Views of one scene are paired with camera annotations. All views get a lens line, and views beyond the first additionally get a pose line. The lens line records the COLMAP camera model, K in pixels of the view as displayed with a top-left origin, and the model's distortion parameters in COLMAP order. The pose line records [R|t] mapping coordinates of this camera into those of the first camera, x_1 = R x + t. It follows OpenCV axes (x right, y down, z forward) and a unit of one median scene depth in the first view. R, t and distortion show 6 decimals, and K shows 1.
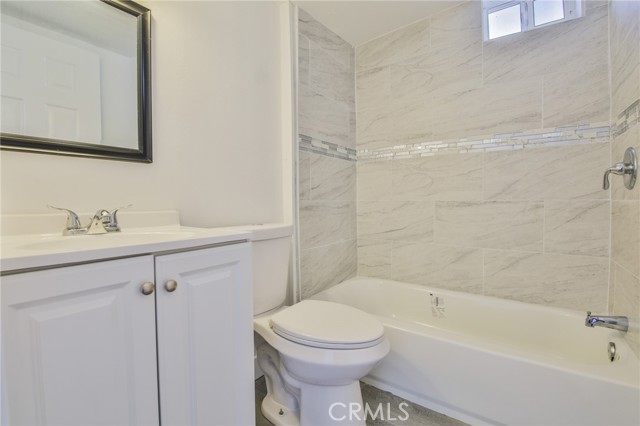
lens RADIAL K [[294.8, 0, 317.8], [0, 294.8, 210.3], [0, 0, 1]] dist [-0.001714, -0.007472]
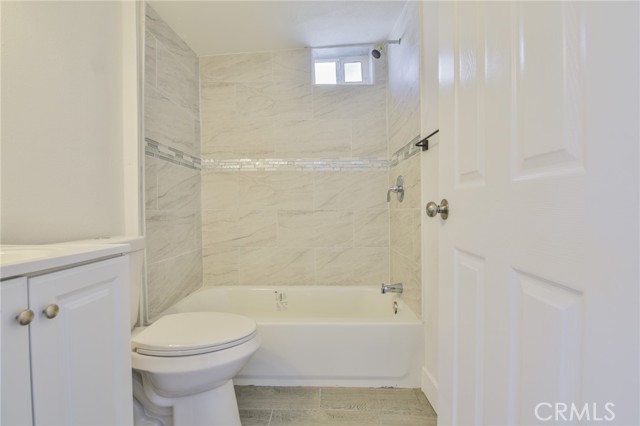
lens RADIAL K [[294.8, 0, 319.0], [0, 294.8, 211.5], [0, 0, 1]] dist [-0.001714, -0.007472]
pose [[0.826450, -0.006760, 0.562970, -0.134056], [0.022207, 0.999541, -0.020598, 0.002199], [-0.562572, 0.029525, 0.826221, -0.051302]]
